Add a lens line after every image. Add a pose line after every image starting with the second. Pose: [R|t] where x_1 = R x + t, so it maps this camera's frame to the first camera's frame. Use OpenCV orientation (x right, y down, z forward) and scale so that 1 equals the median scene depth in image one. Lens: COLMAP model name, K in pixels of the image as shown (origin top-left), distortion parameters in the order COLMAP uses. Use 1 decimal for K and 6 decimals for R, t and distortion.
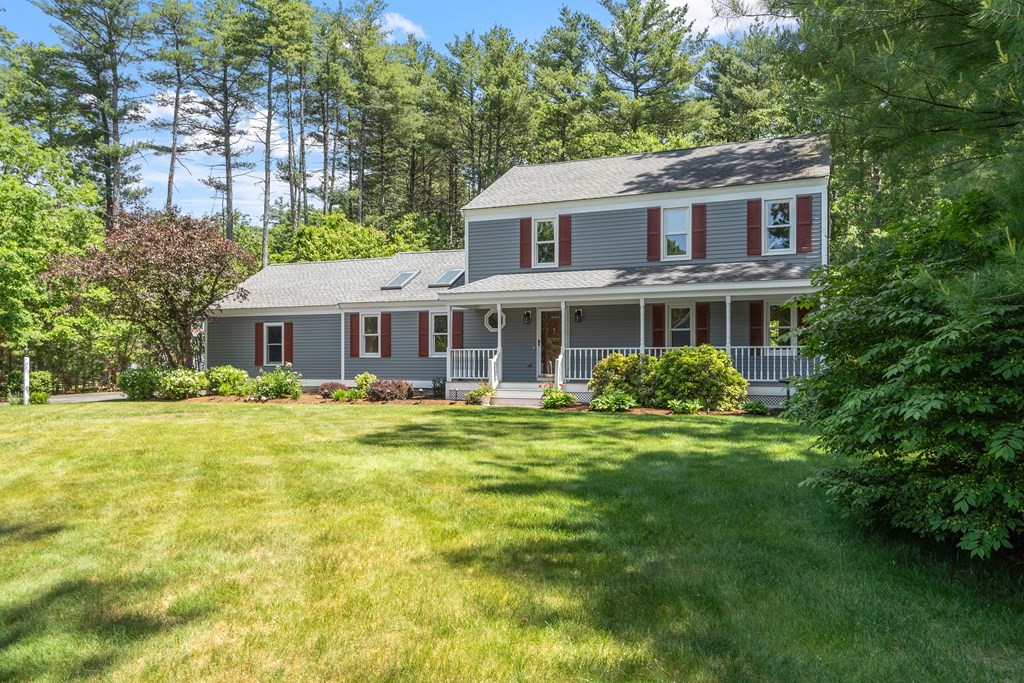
lens RADIAL K [[721.4, 0, 544.1], [0, 721.4, 344.2], [0, 0, 1]] dist [0.001379, 0.000412]
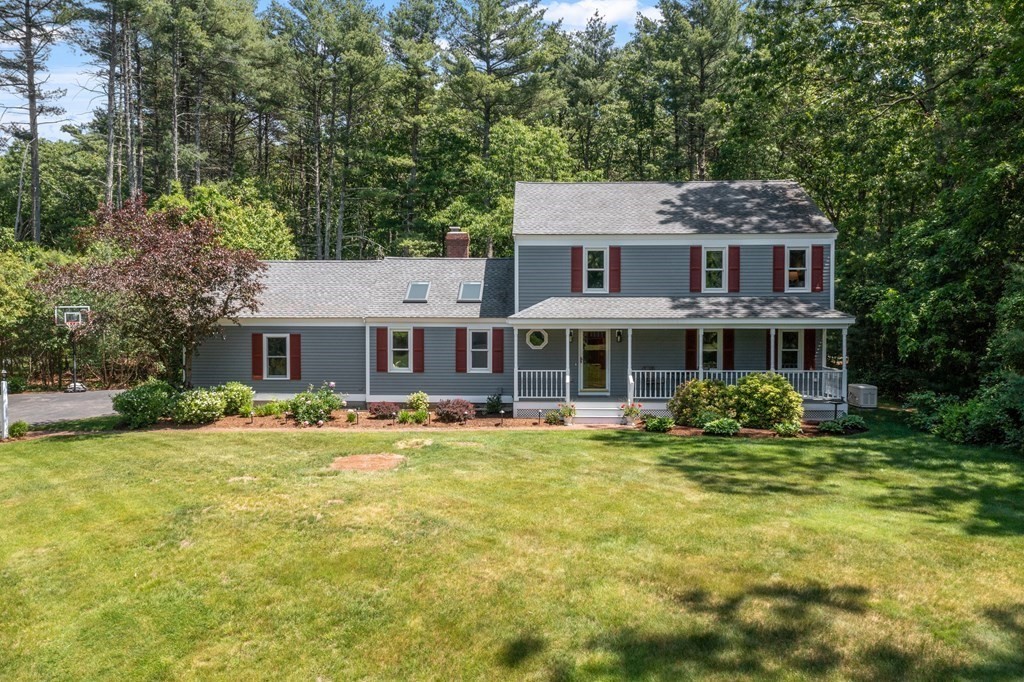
lens RADIAL K [[737.5, 0, 544.6], [0, 737.5, 338.9], [0, 0, 1]] dist [-0.046822, 0.096372]
pose [[0.939983, -0.006468, 0.341160, -0.412436], [-0.012131, 0.998555, 0.052355, -0.085884], [-0.341006, -0.053352, 0.938546, -0.021976]]
